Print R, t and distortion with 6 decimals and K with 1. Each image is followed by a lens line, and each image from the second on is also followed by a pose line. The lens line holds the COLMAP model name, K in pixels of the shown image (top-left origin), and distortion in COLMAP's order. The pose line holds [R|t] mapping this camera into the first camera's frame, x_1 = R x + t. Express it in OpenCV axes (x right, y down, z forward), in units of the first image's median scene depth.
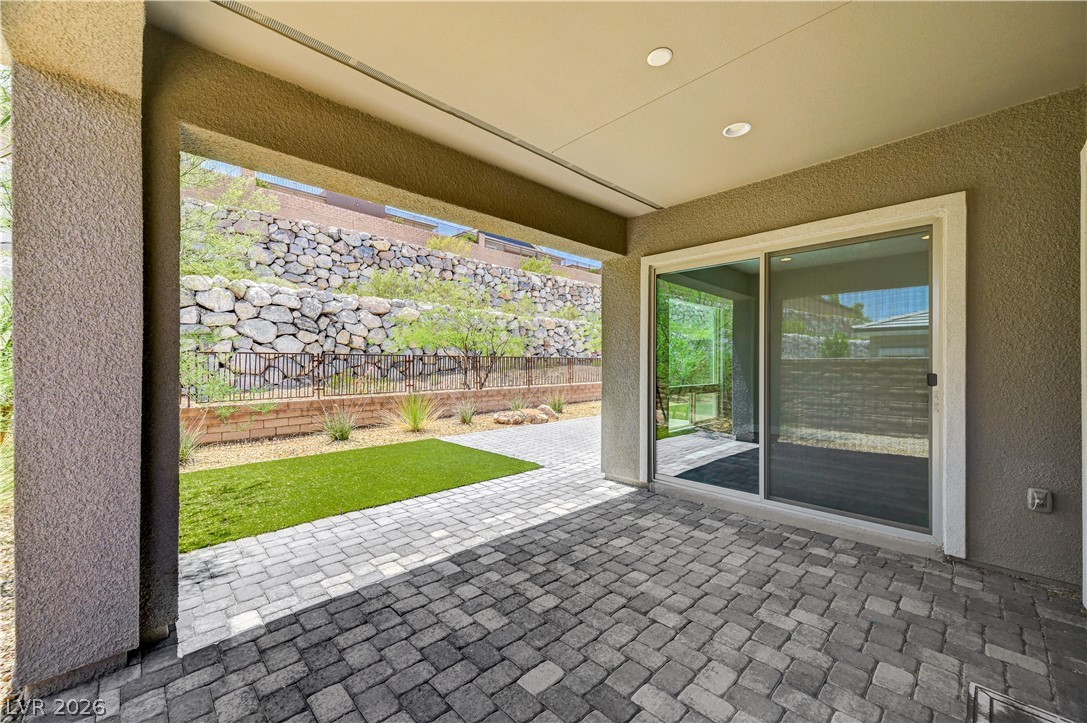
lens RADIAL K [[428.7, 0, 548.2], [0, 428.7, 363.1], [0, 0, 1]] dist [0.001522, 0.000101]
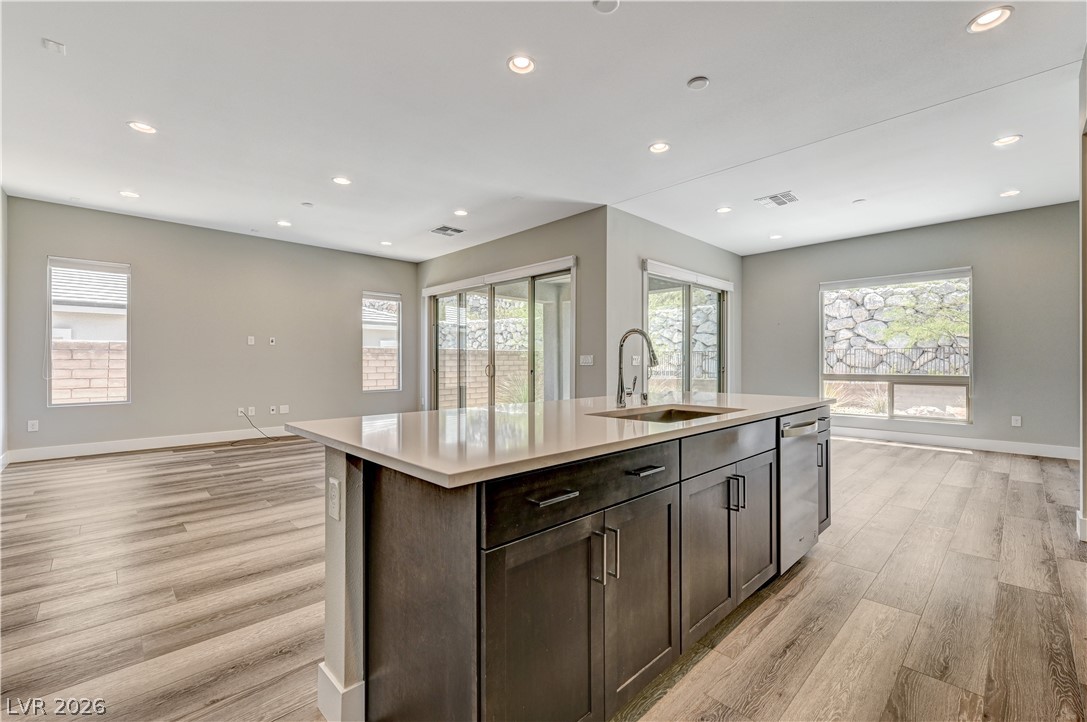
lens RADIAL K [[458.6, 0, 547.4], [0, 458.6, 360.5], [0, 0, 1]] dist [0.001702, 0.000019]
pose [[0.004089, -0.004700, -0.999981, 1.804179], [-0.000587, 0.999989, -0.004703, 0.037909], [0.999991, 0.000606, 0.004087, 0.371735]]
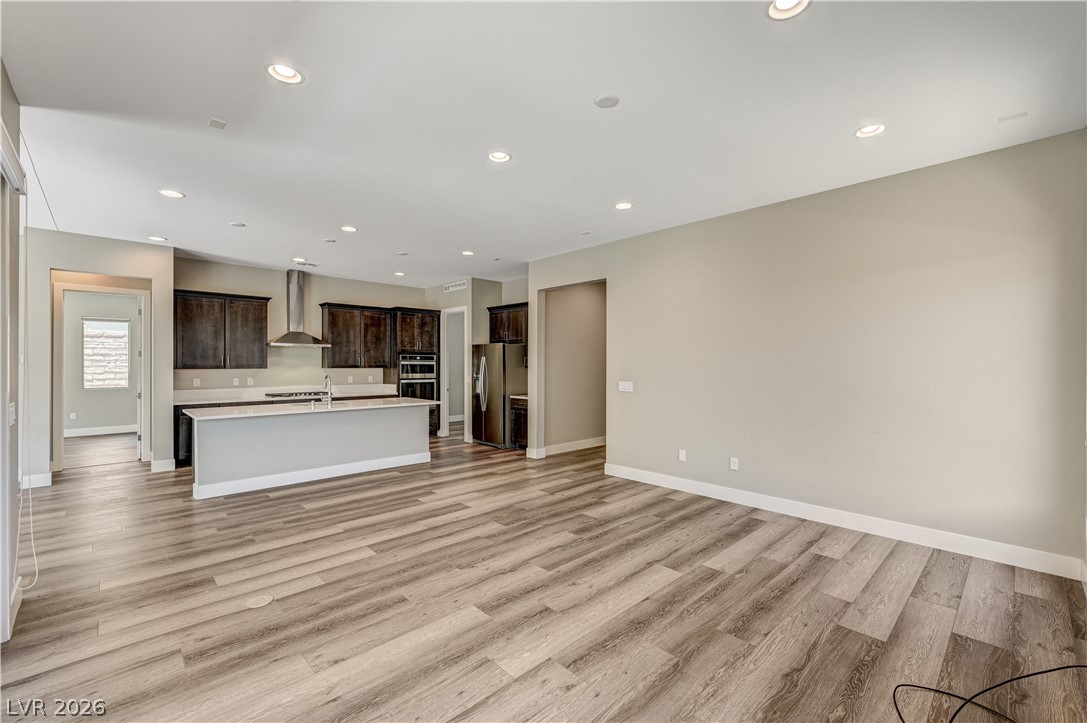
lens RADIAL K [[461.5, 0, 548.4], [0, 461.5, 351.6], [0, 0, 1]] dist [0.000709, 0.000045]
pose [[0.002187, 0.026032, 0.999659, 0.132512], [0.000516, 0.999661, -0.026033, -0.023804], [-0.999997, 0.000573, 0.002173, -0.130706]]
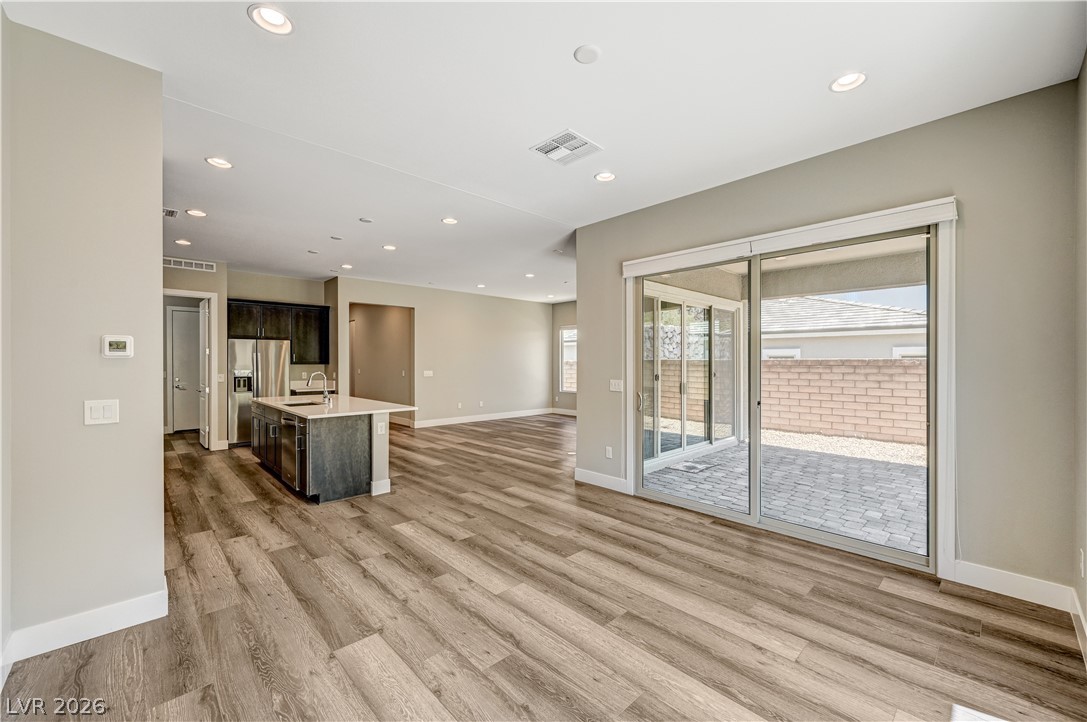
lens RADIAL K [[433.7, 0, 549.9], [0, 433.7, 363.1], [0, 0, 1]] dist [0.000327, 0.000059]
pose [[-0.999998, -0.001917, 0.000745, 0.769105], [-0.001915, 0.999992, 0.003587, -0.020878], [-0.000752, 0.003585, -0.999993, 1.560104]]
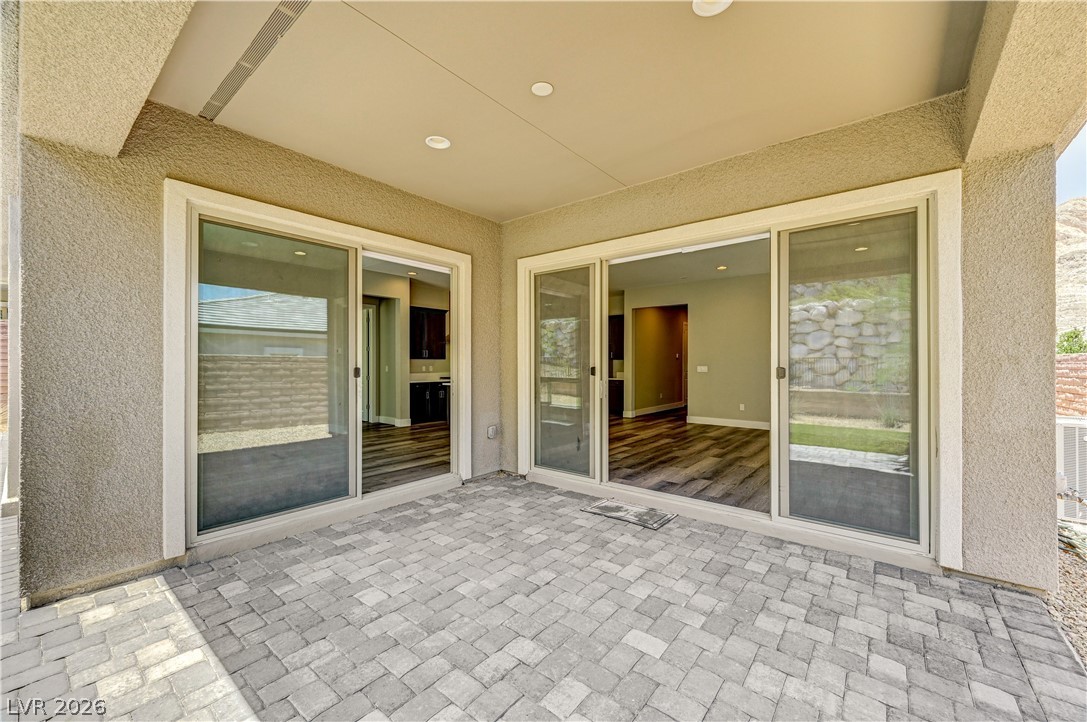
lens RADIAL K [[428.7, 0, 548.2], [0, 428.7, 362.6], [0, 0, 1]] dist [0.001522, 0.000101]
pose [[-0.119708, 0.001147, 0.992808, -0.418547], [-0.000077, 0.999999, -0.001164, 0.007352], [-0.992809, -0.000216, -0.119708, 0.537211]]
